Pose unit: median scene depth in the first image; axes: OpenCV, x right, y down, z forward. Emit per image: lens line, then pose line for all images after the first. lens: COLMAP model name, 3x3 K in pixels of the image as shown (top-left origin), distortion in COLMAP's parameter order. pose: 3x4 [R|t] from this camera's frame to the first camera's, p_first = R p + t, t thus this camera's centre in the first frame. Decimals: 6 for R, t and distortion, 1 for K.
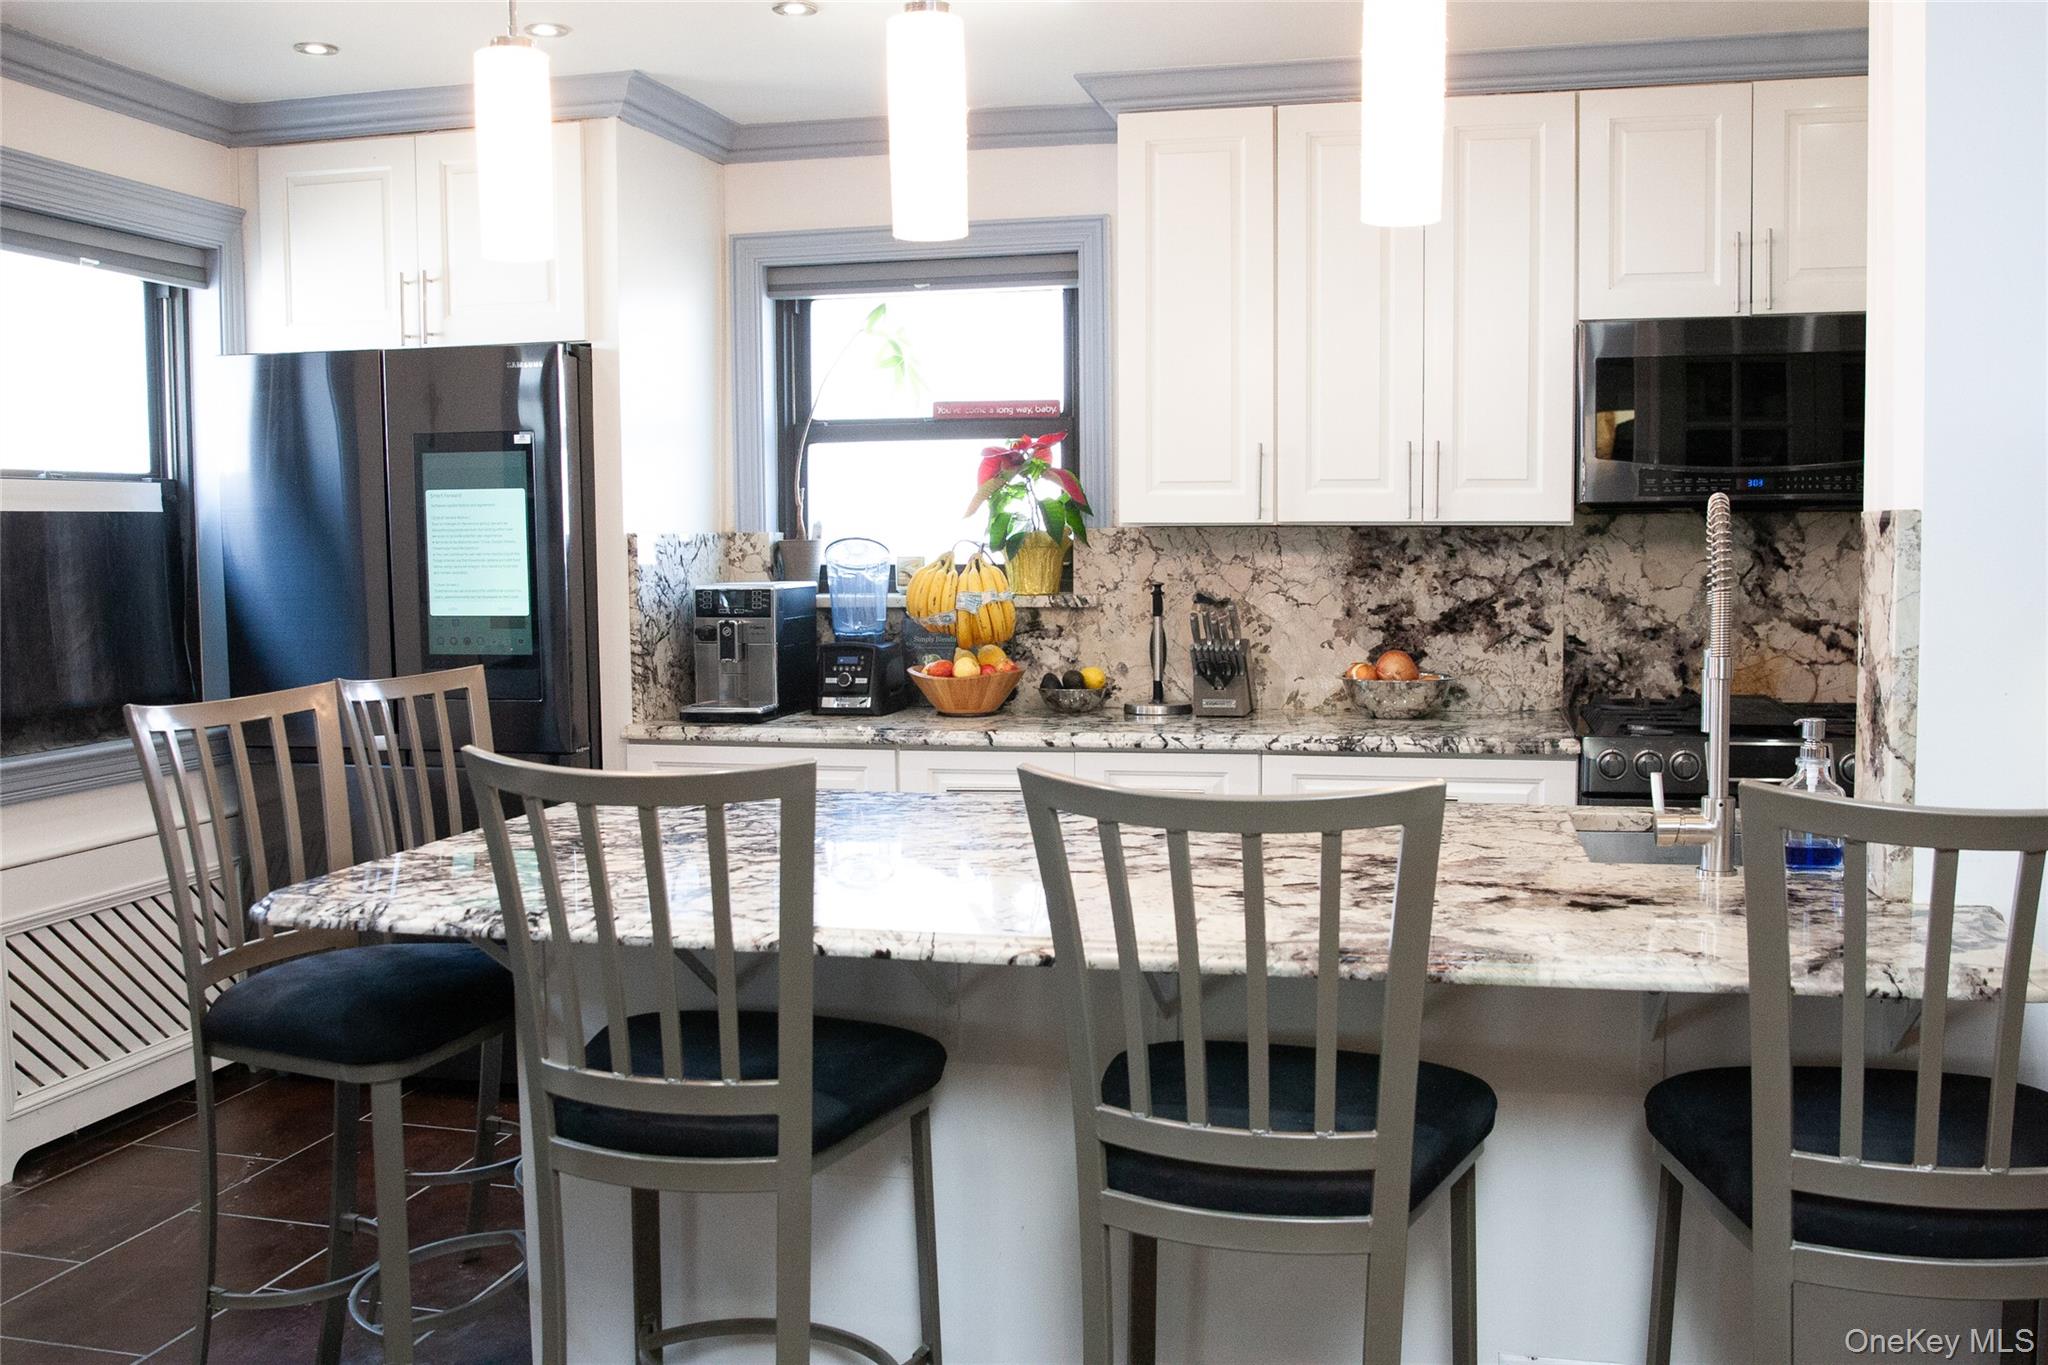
lens RADIAL K [[1790.0, 0, 1037.6], [0, 1790.0, 682.2], [0, 0, 1]] dist [-0.118112, 0.106572]
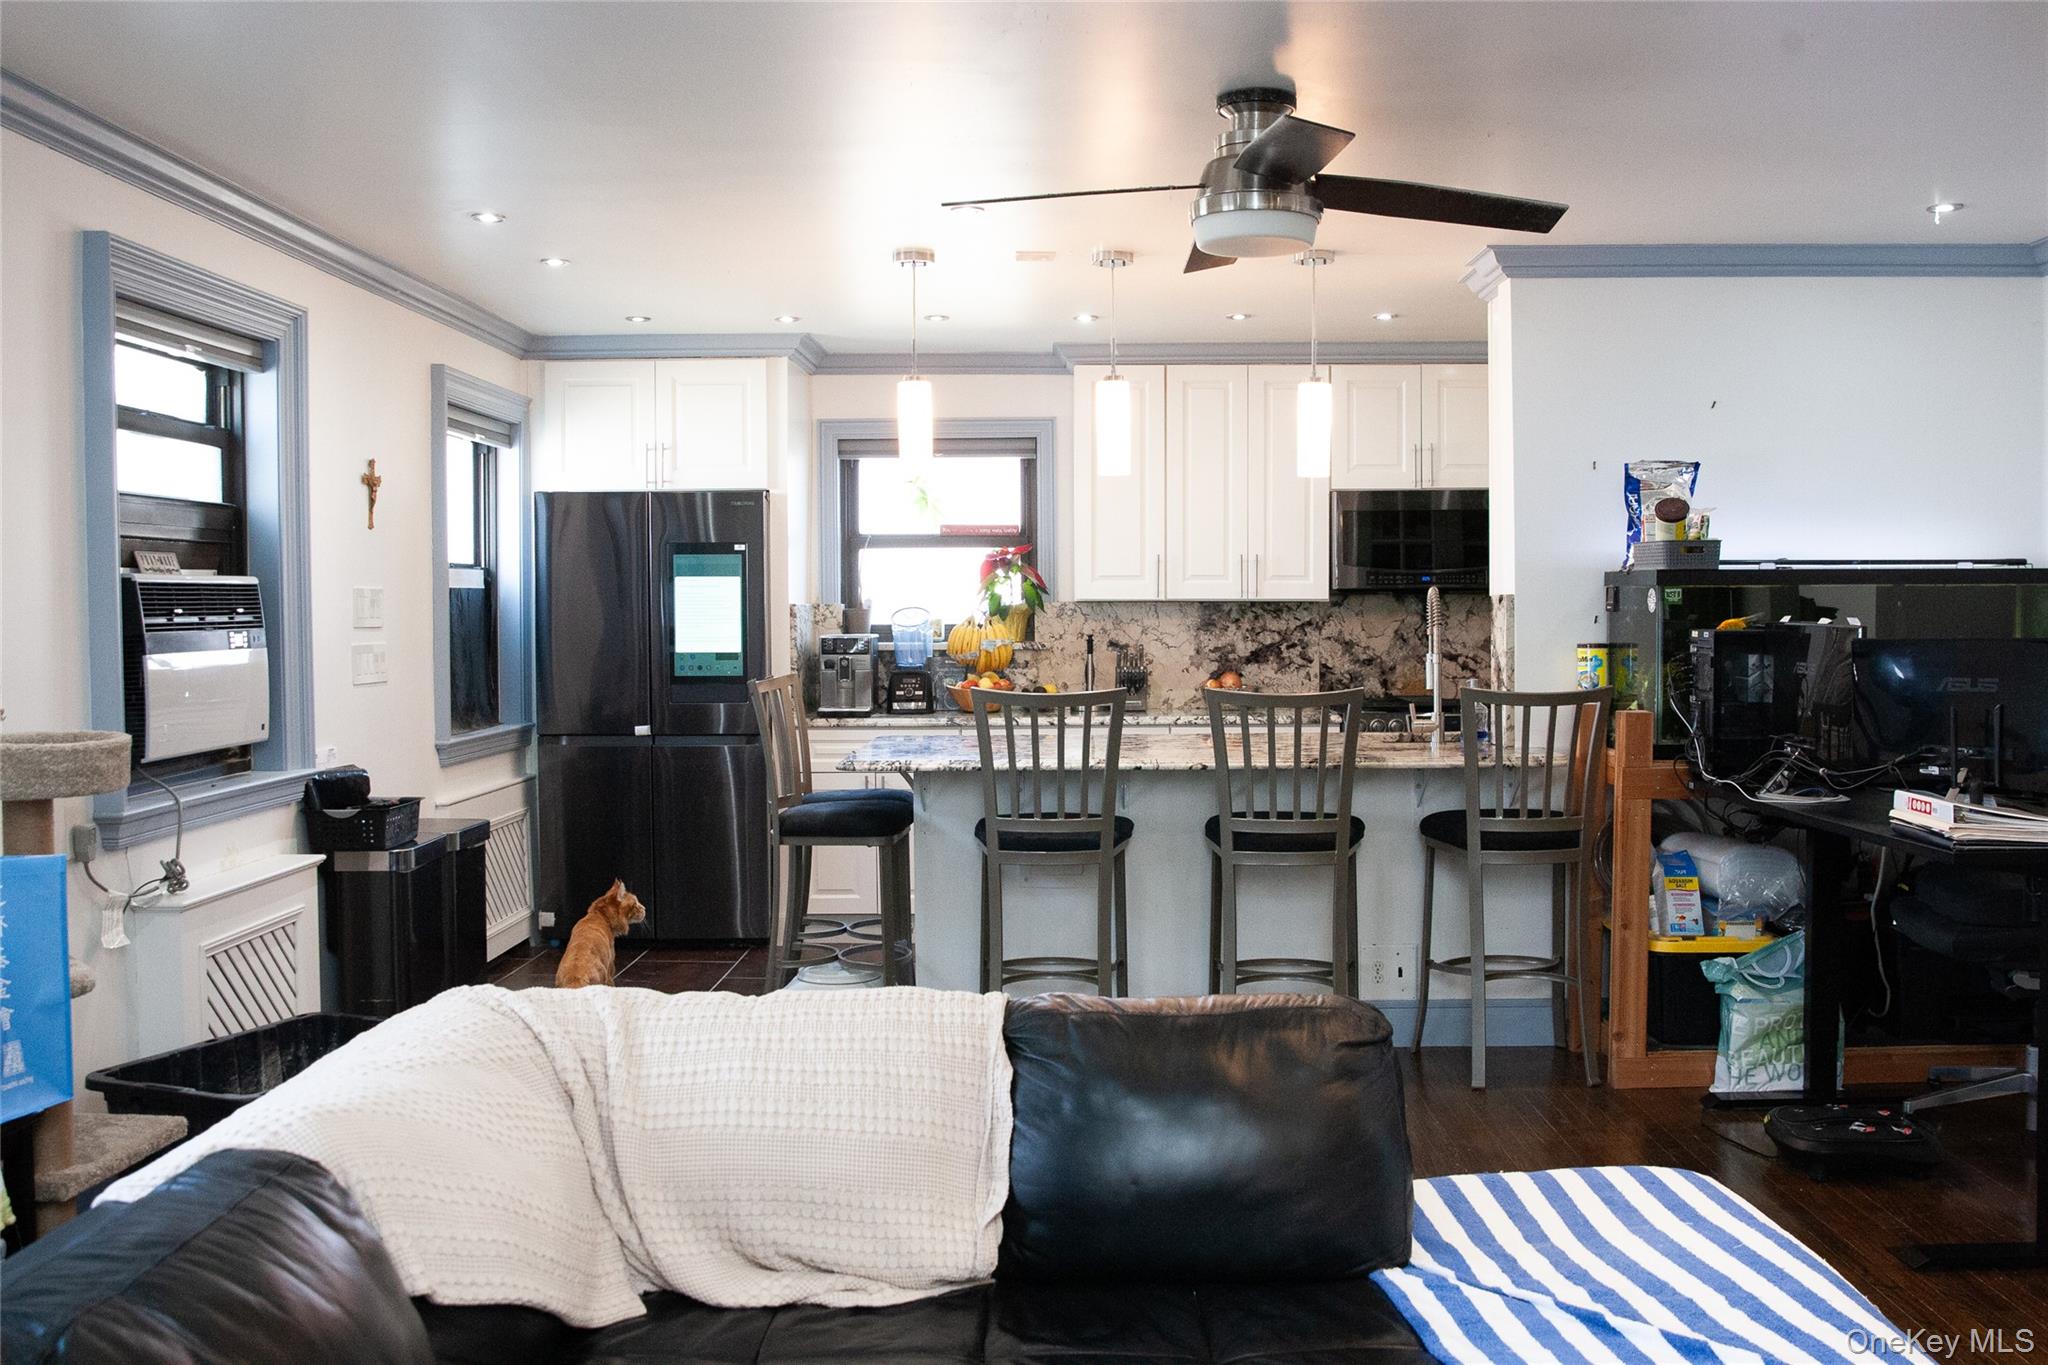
lens RADIAL K [[1790.0, 0, 1037.6], [0, 1790.0, 682.2], [0, 0, 1]] dist [-0.118112, 0.106572]
pose [[0.977257, -0.004876, 0.212003, -0.350453], [0.014082, 0.999021, -0.041935, 0.061955], [-0.211590, 0.043967, 0.976369, -0.666756]]
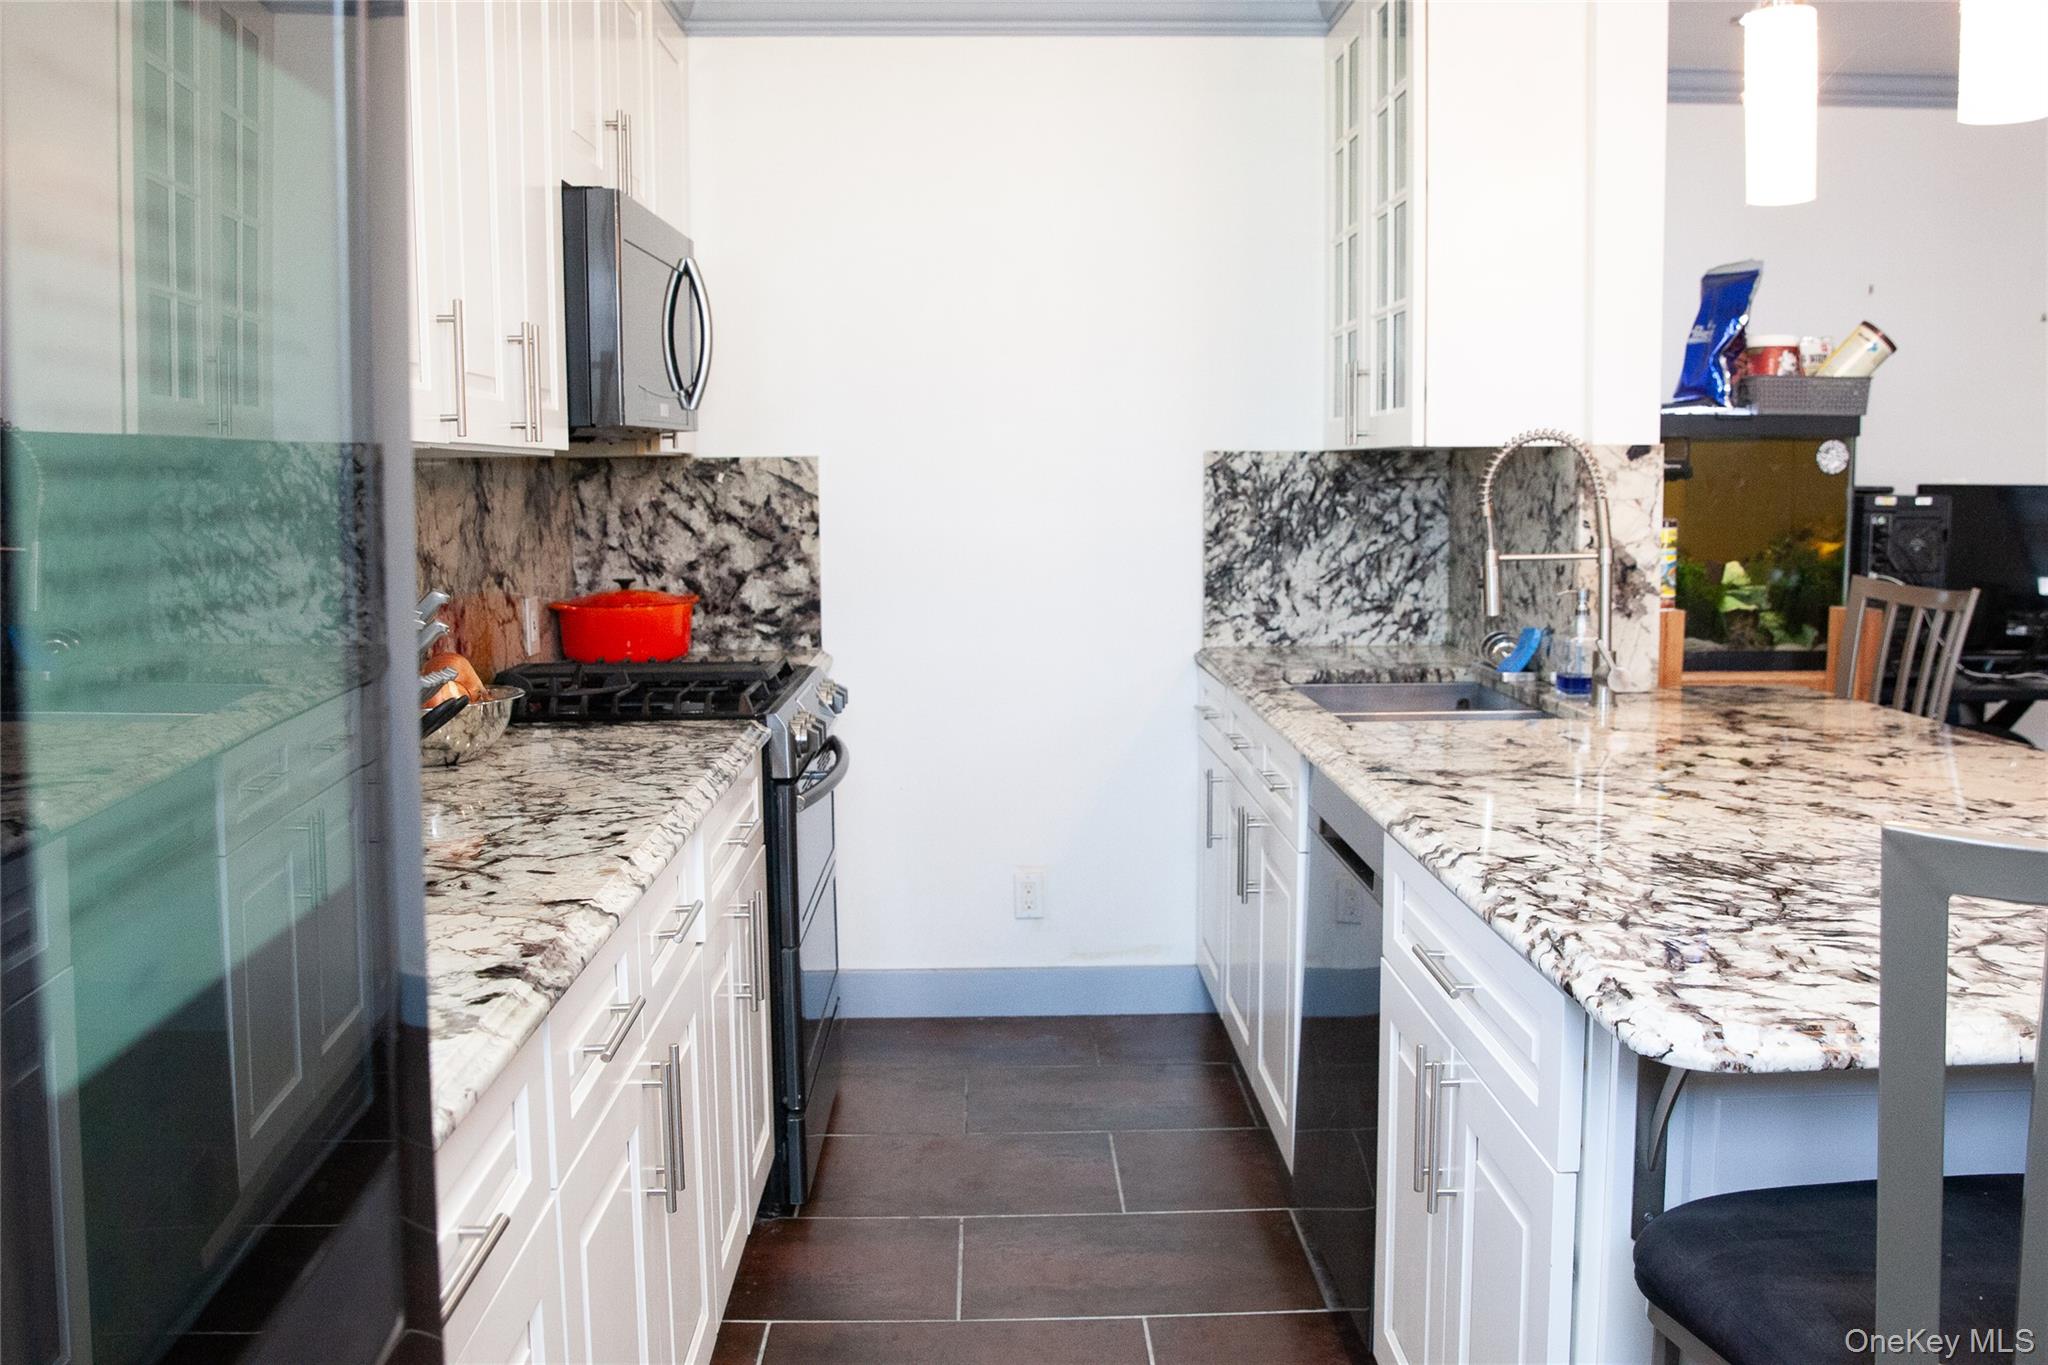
lens RADIAL K [[1790.0, 0, 1037.6], [0, 1790.0, 682.2], [0, 0, 1]] dist [-0.118112, 0.106572]
pose [[-0.251055, -0.102834, 0.962495, -0.440381], [0.089835, 0.987574, 0.128946, -0.067507], [-0.963795, 0.118838, -0.238697, 0.922777]]
